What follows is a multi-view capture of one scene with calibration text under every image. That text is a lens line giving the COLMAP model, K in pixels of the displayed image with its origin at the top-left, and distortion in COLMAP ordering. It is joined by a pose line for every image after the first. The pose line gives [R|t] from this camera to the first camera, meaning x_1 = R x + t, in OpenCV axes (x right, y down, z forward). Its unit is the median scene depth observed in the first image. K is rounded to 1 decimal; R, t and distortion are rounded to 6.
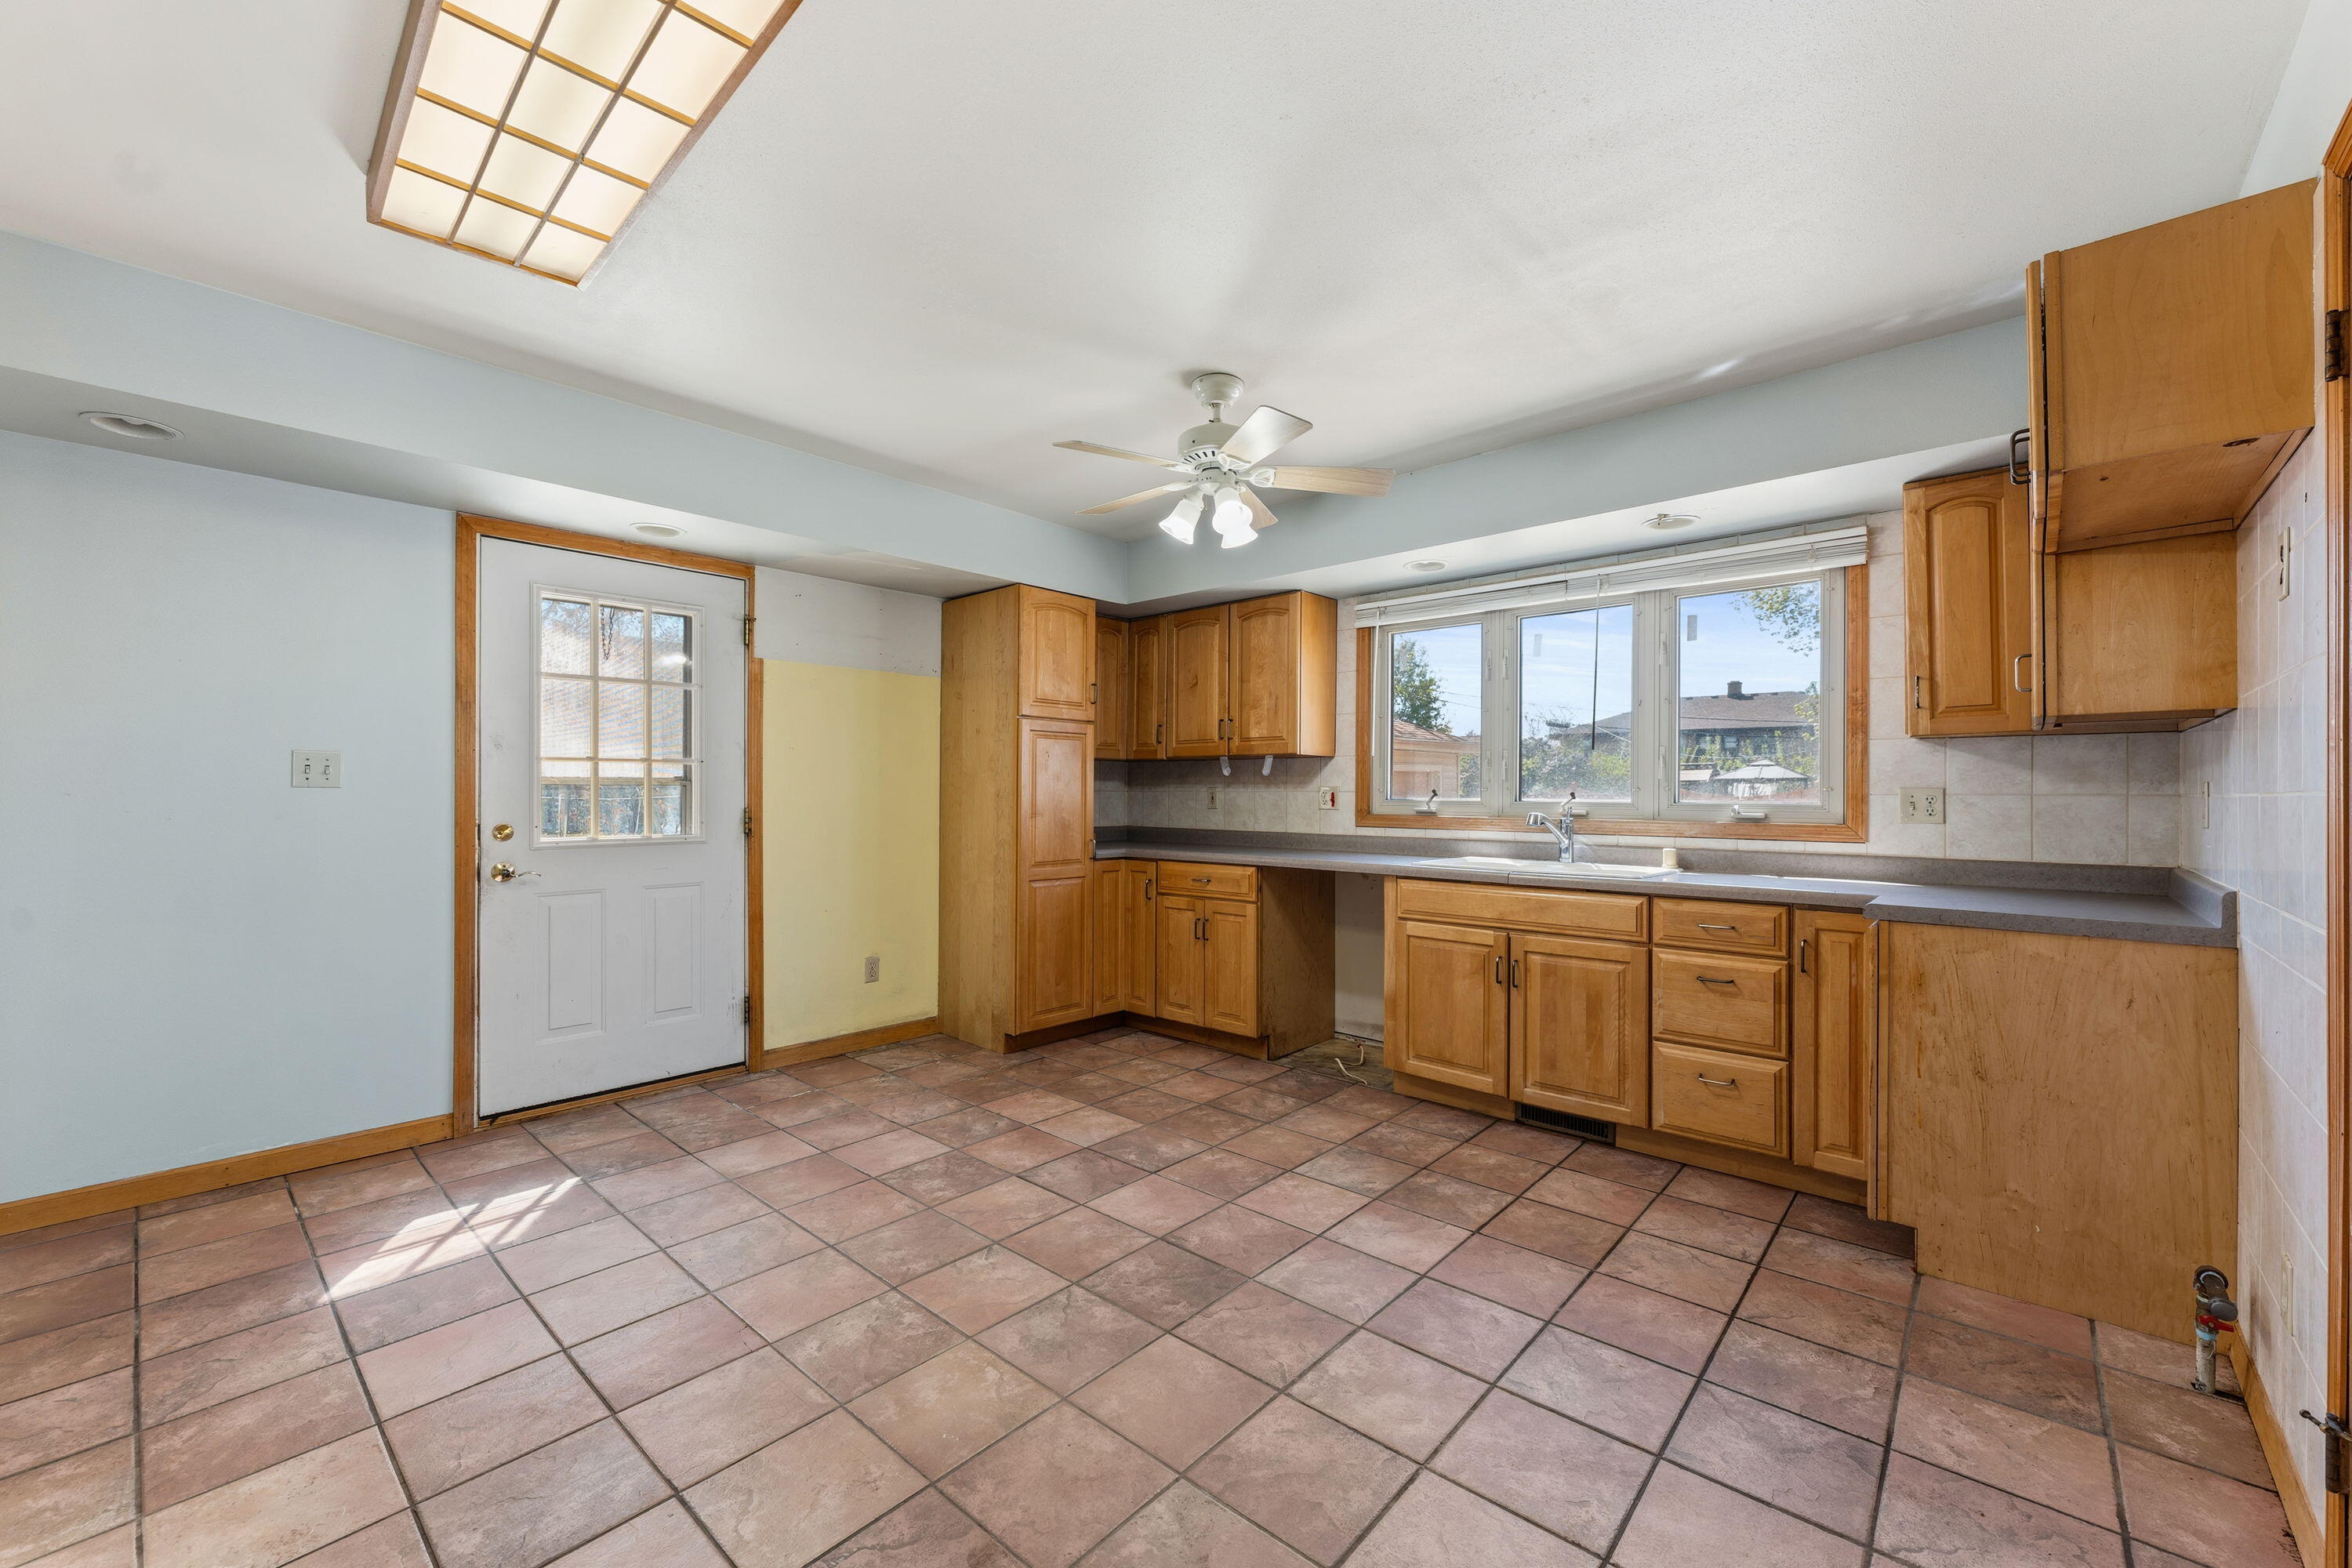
lens RADIAL K [[939.7, 0, 1175.4], [0, 939.7, 796.5], [0, 0, 1]] dist [0.002385, -0.000140]
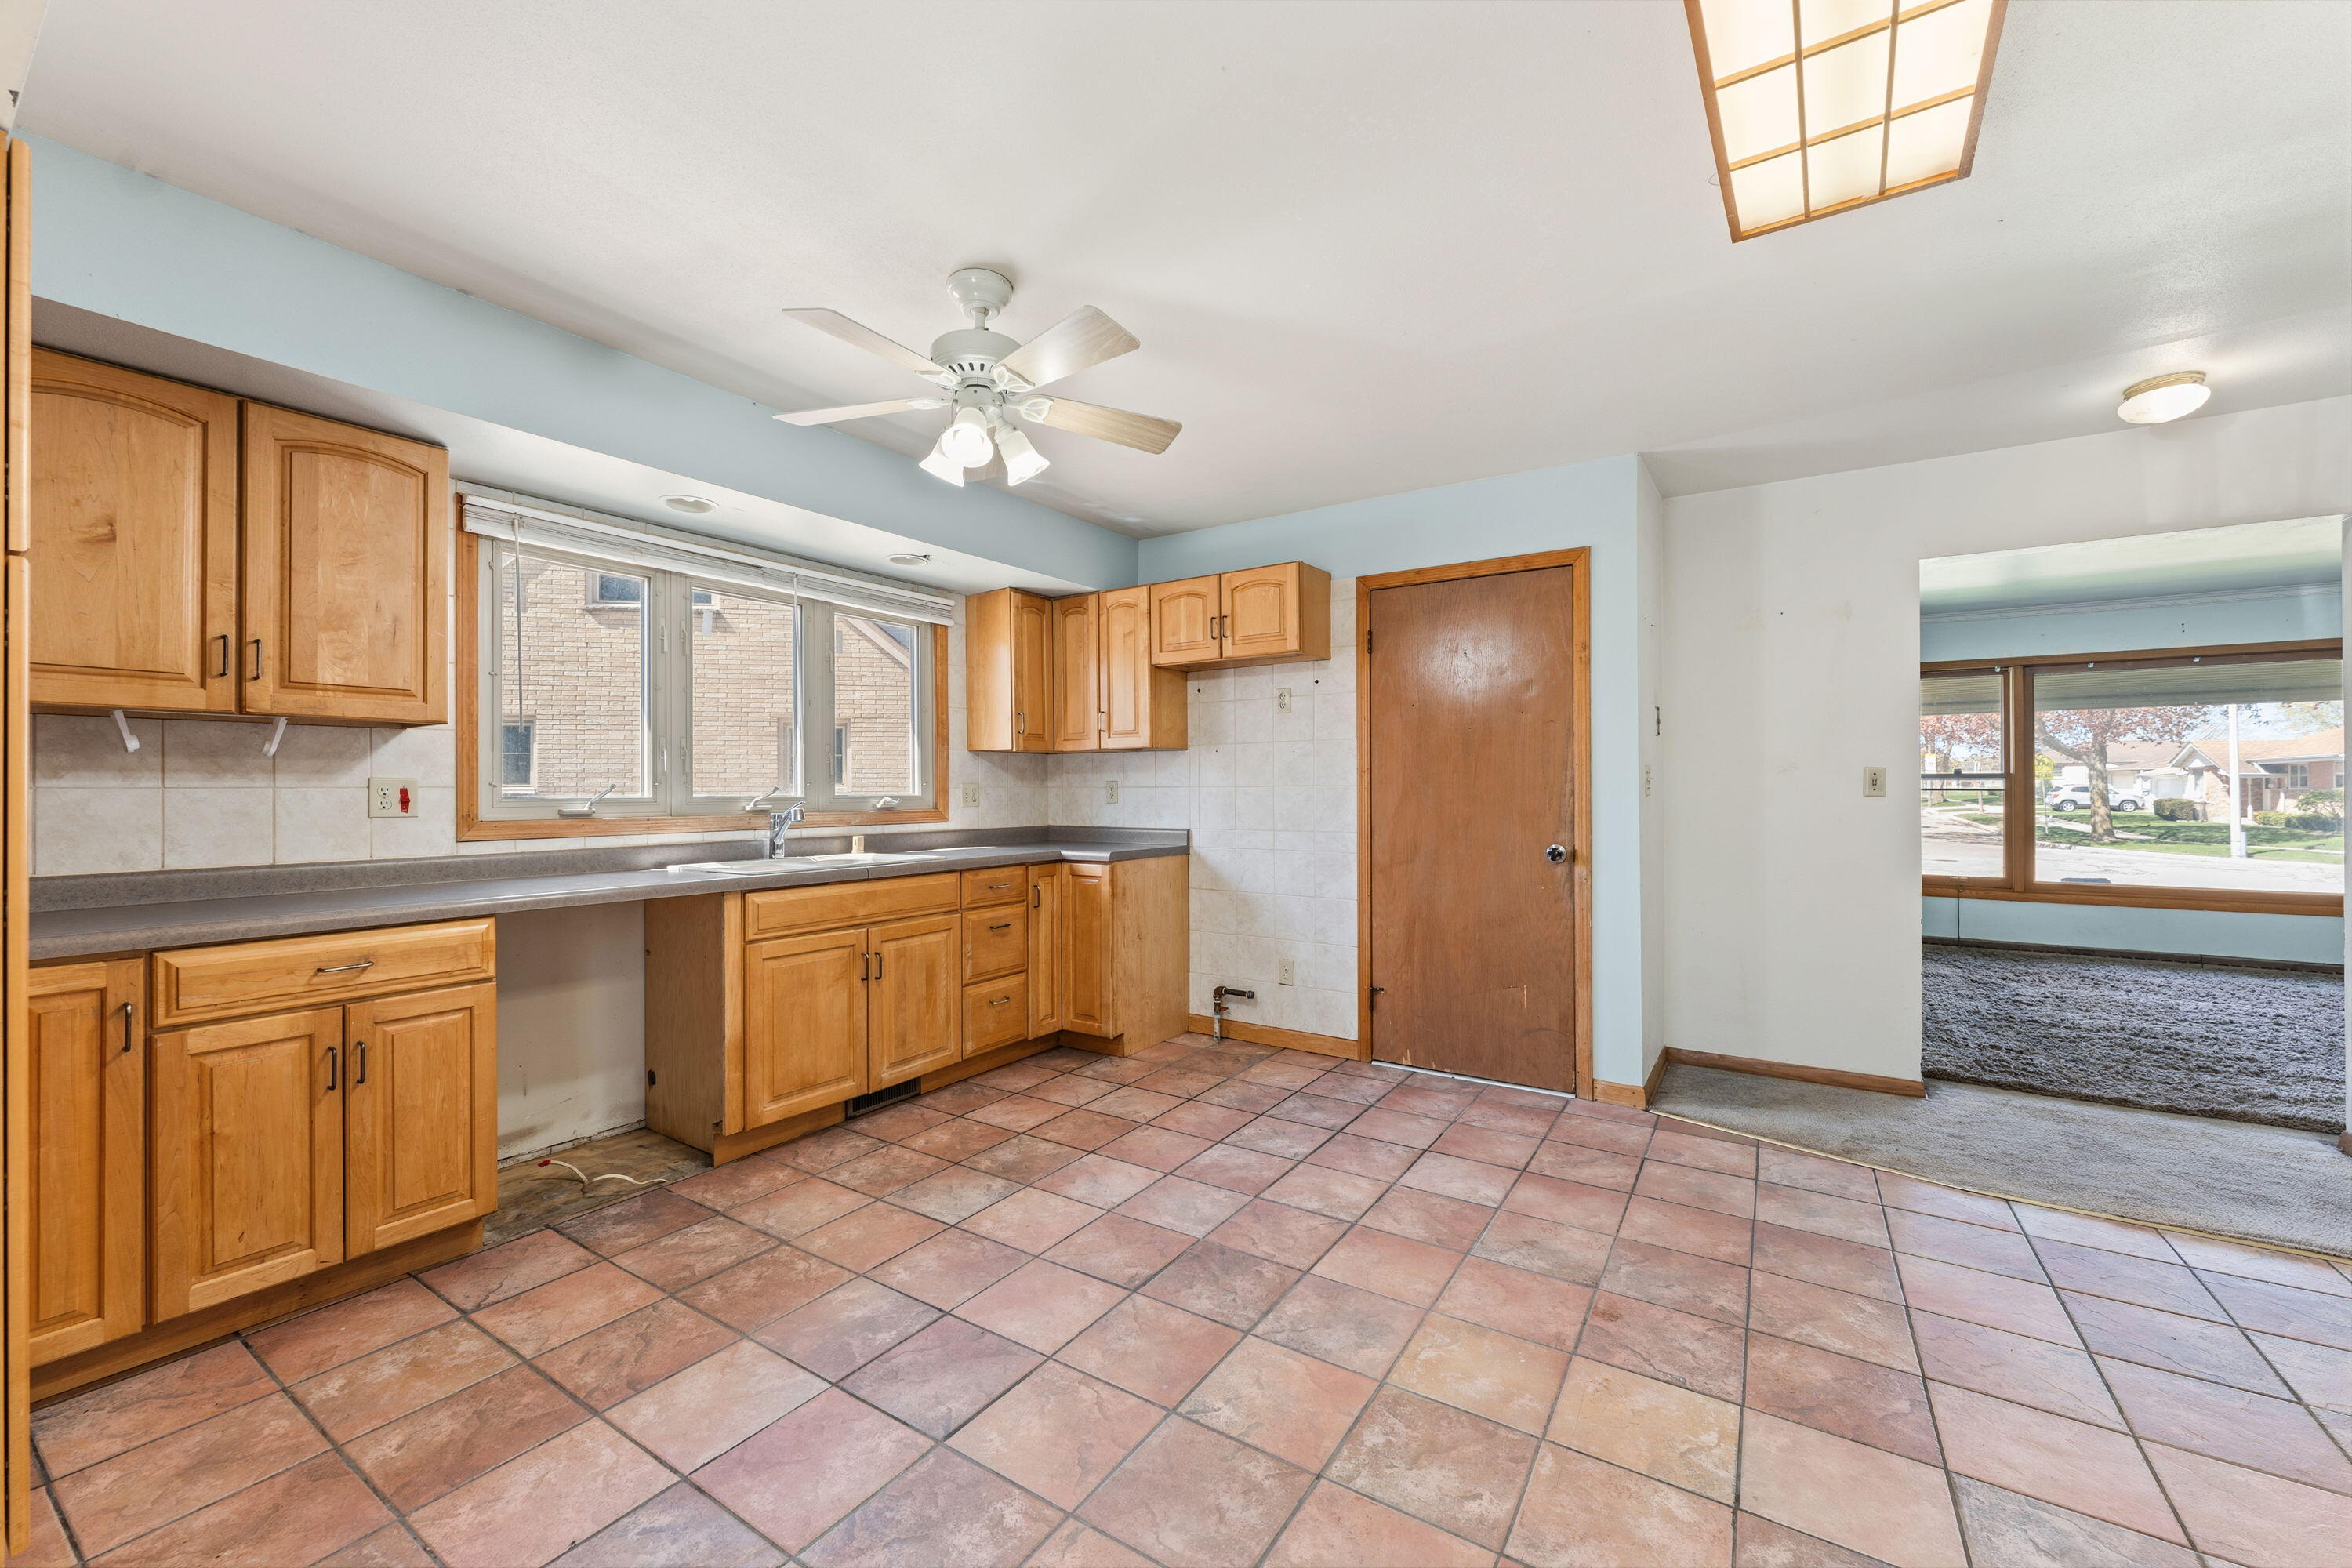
lens RADIAL K [[939.7, 0, 1162.6], [0, 939.7, 777.9], [0, 0, 1]] dist [0.002385, -0.000140]
pose [[-0.149080, 0.007070, 0.988800, -0.769308], [0.005330, 0.999966, -0.006346, -0.006391], [-0.988811, 0.004325, -0.149113, 0.943469]]
